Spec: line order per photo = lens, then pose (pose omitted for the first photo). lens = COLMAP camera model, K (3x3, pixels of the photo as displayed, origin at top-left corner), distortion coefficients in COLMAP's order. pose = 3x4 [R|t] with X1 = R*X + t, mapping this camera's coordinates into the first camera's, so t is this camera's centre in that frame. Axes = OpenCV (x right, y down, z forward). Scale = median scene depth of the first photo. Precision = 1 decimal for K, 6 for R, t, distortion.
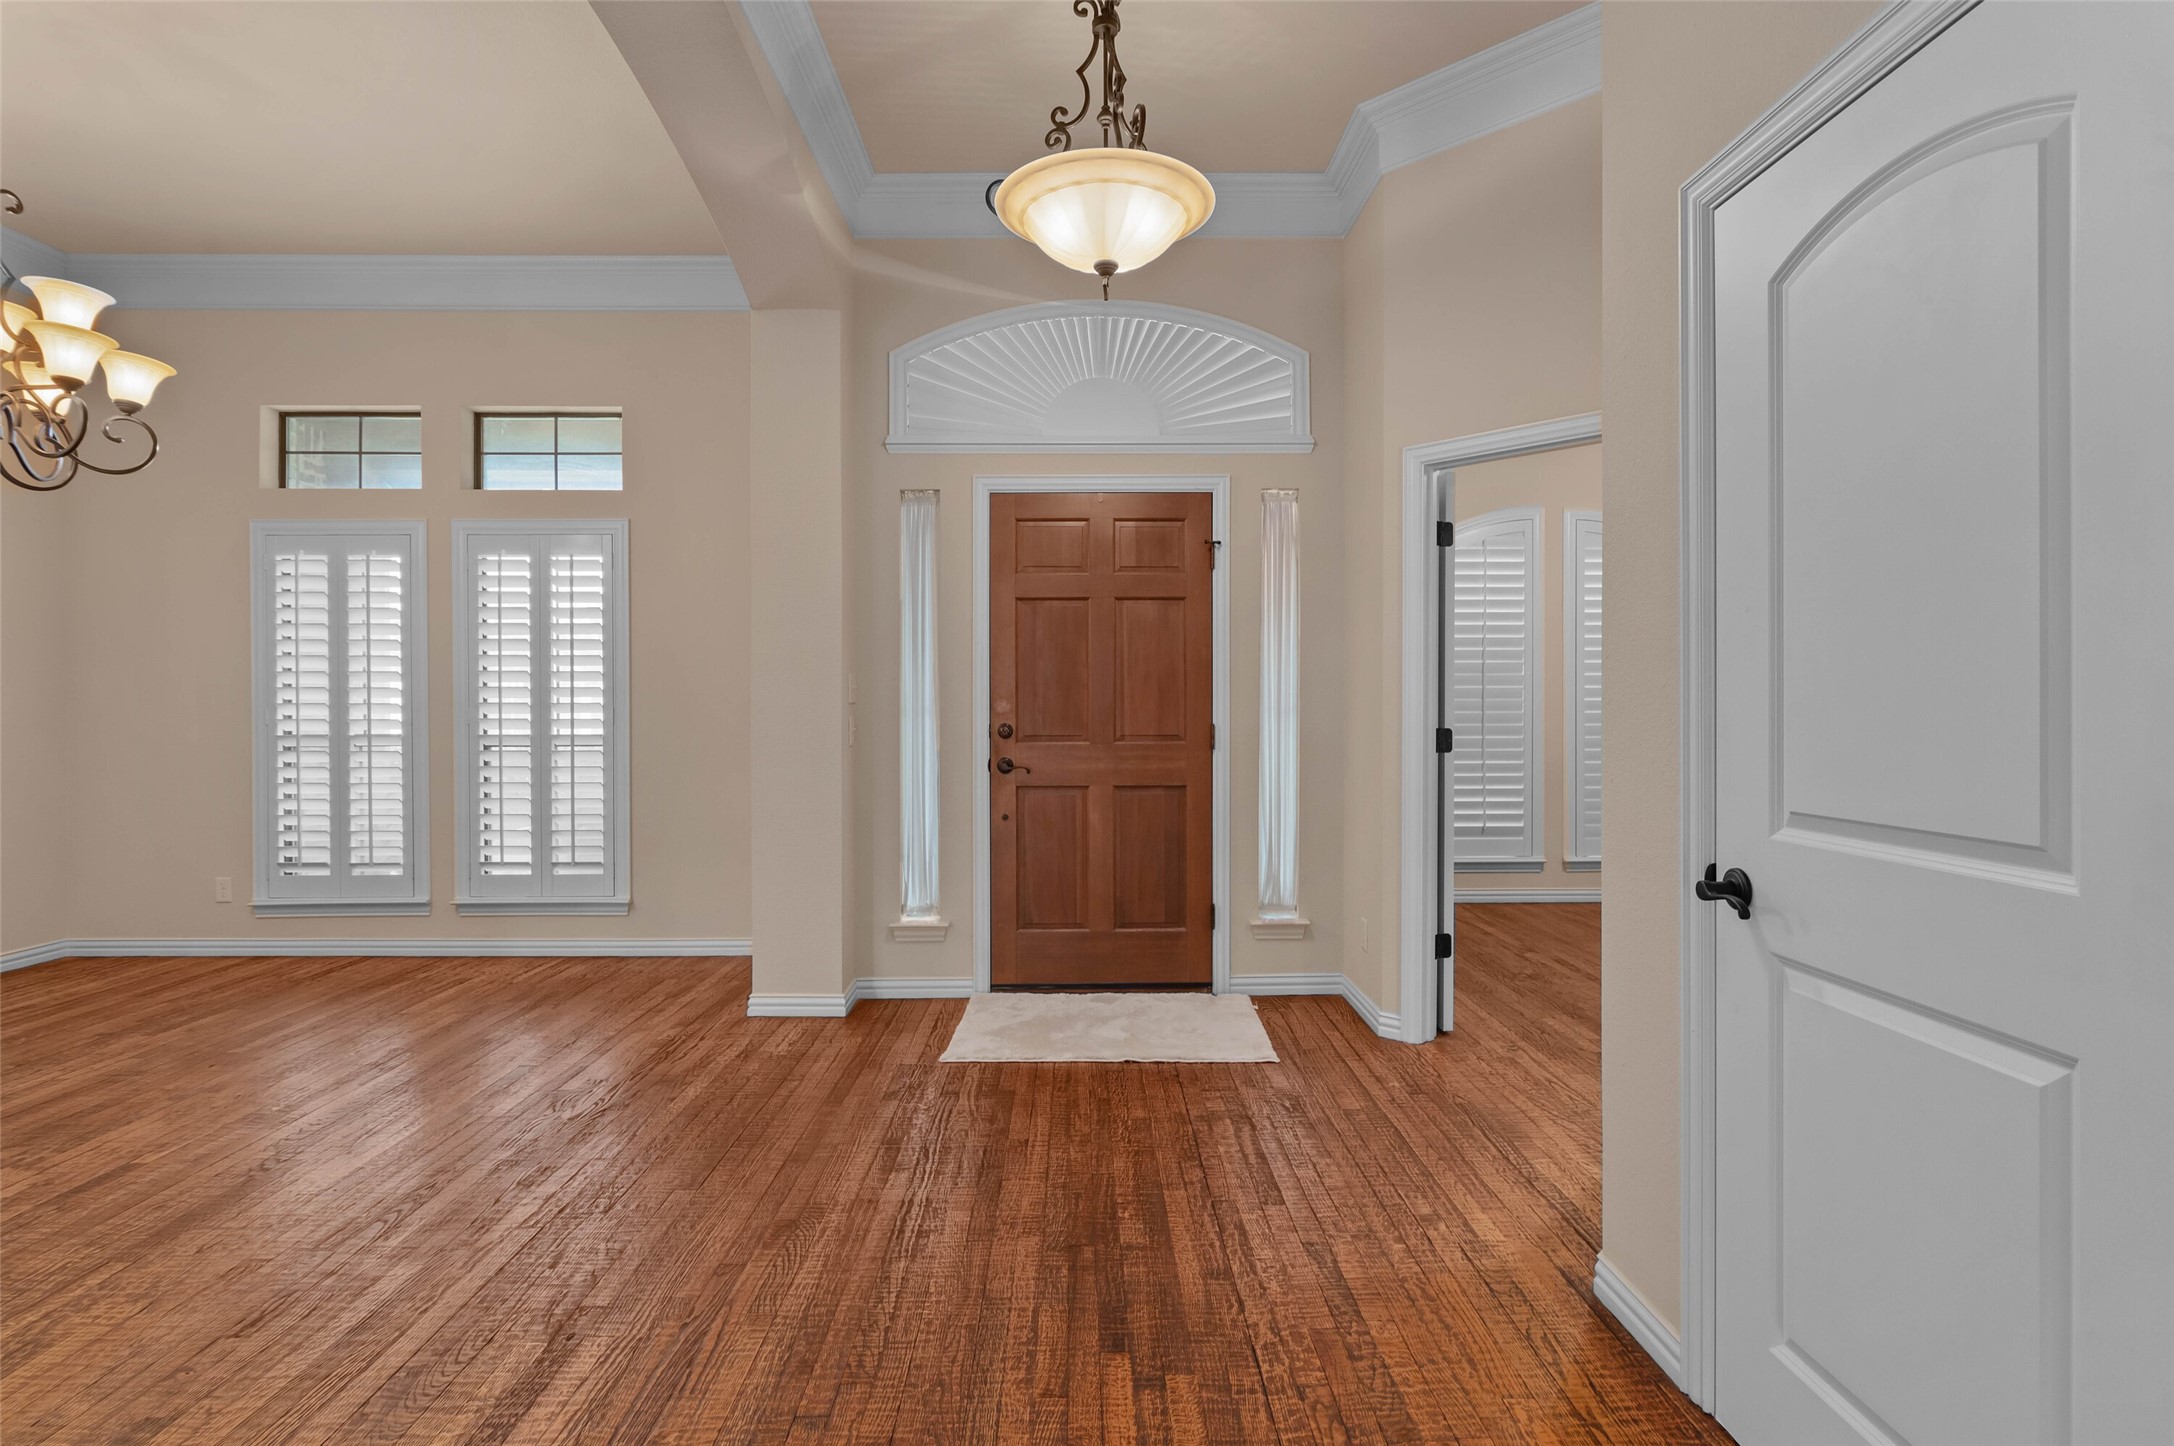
lens RADIAL K [[1047.2, 0, 1089.7], [0, 1047.2, 704.9], [0, 0, 1]] dist [-0.001299, 0.000191]
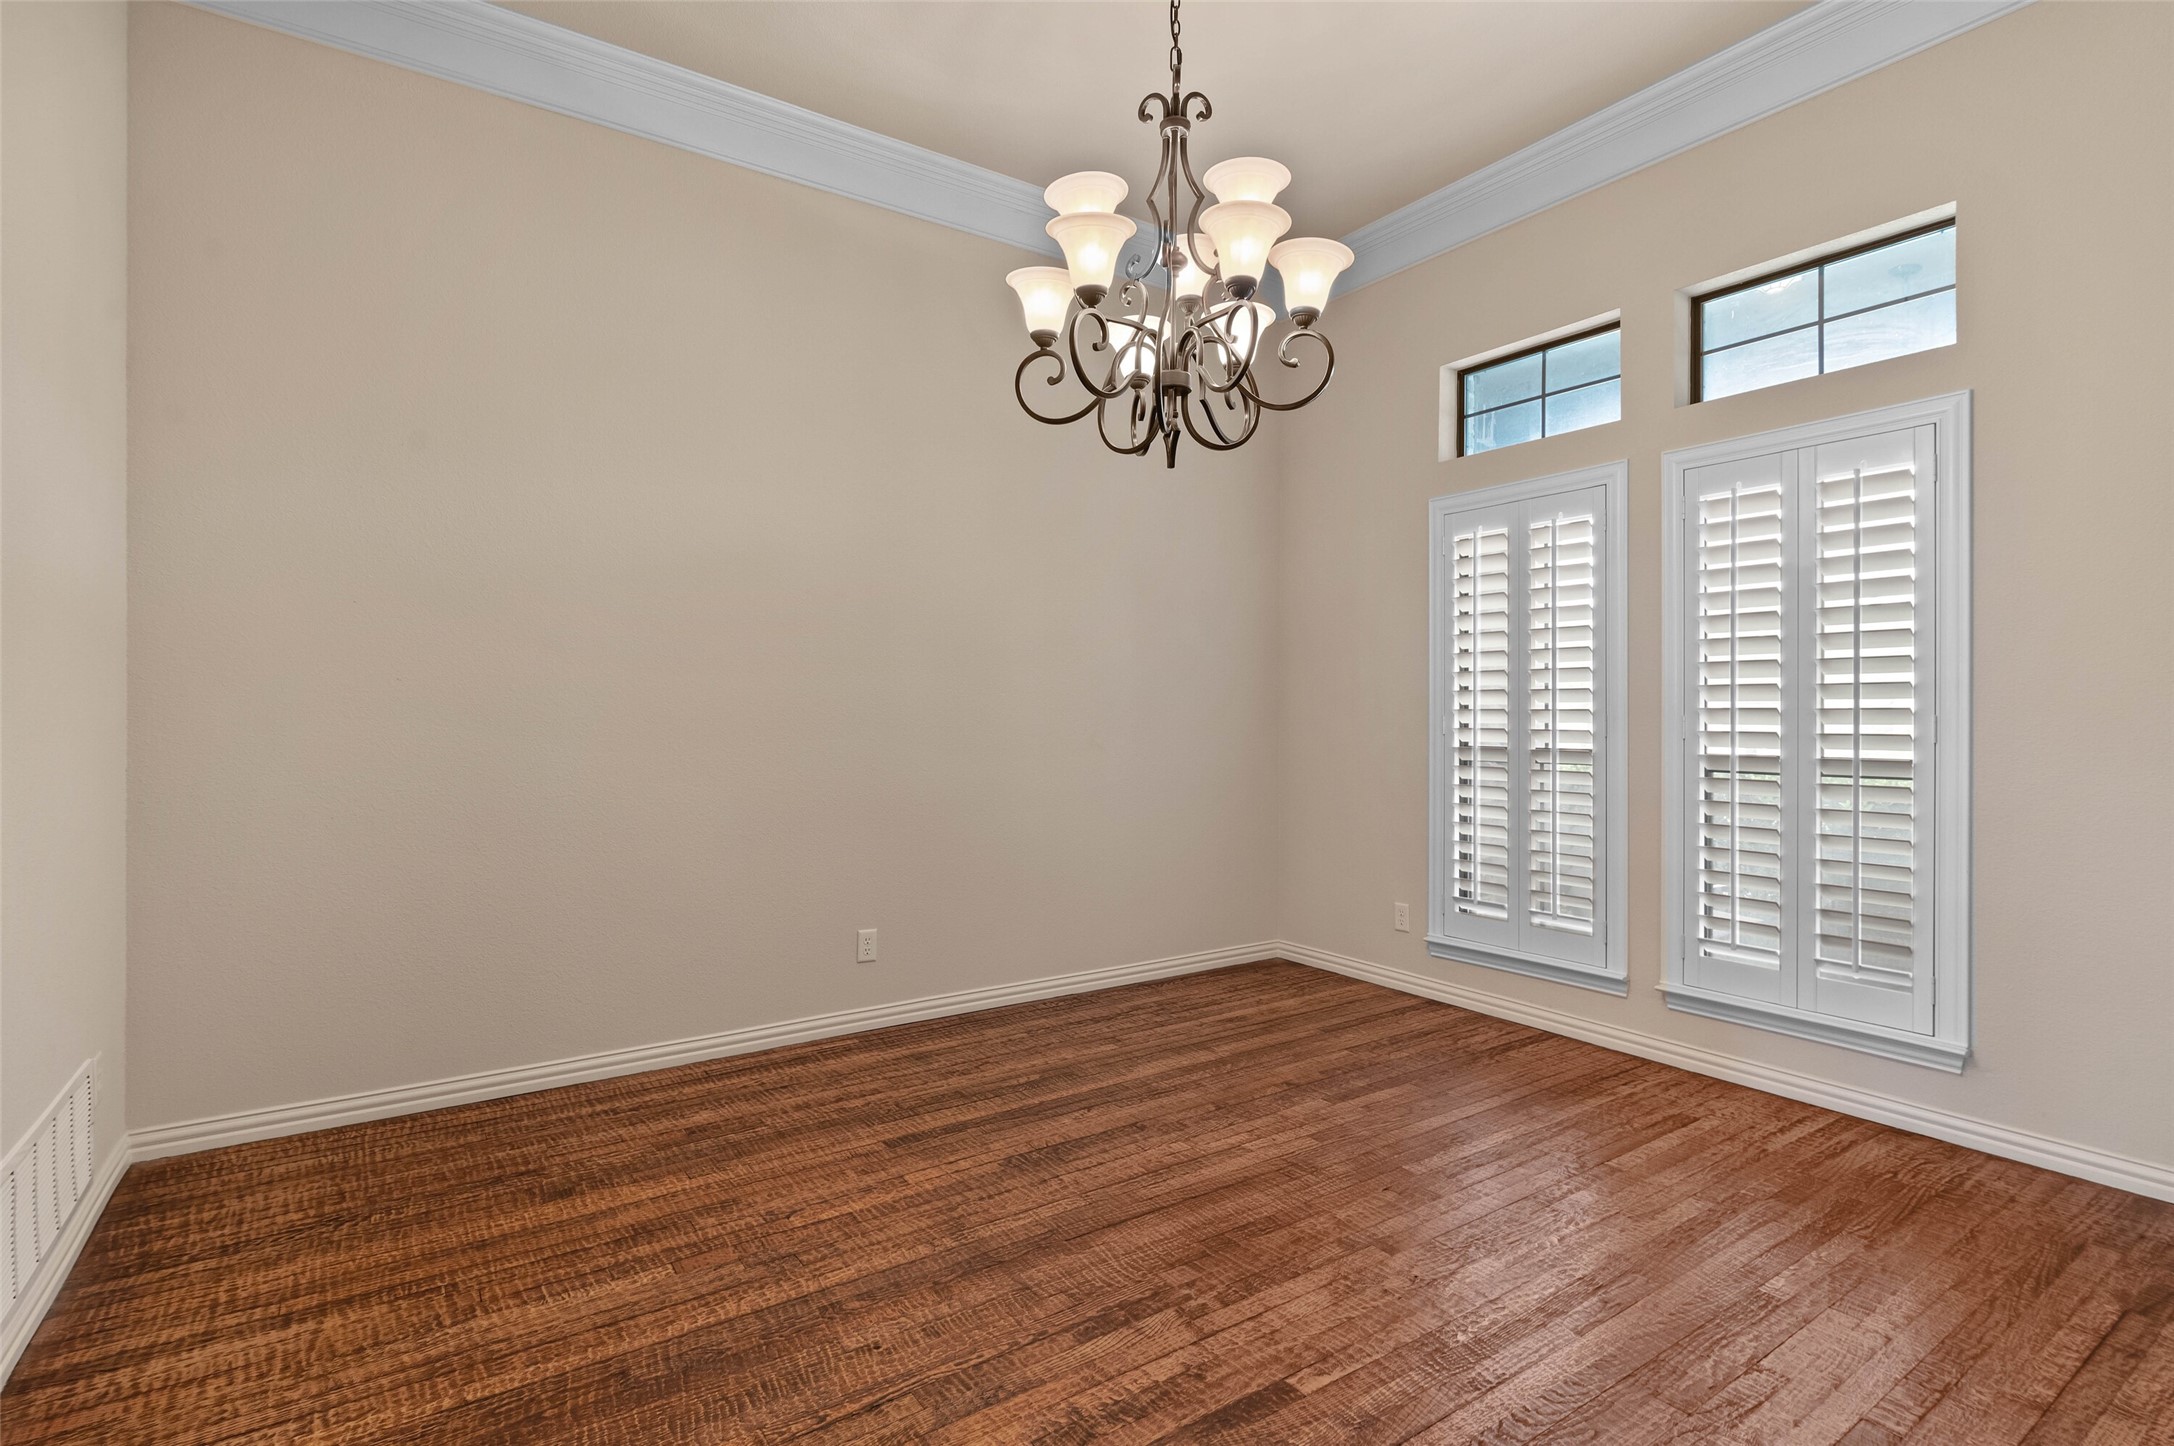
lens RADIAL K [[1037.4, 0, 1093.2], [0, 1037.4, 732.6], [0, 0, 1]] dist [-0.004564, -0.000092]
pose [[0.554828, 0.017641, -0.831778, -0.242784], [-0.001638, 0.999796, 0.020112, 0.001093], [0.831963, -0.009796, 0.554744, 0.294062]]
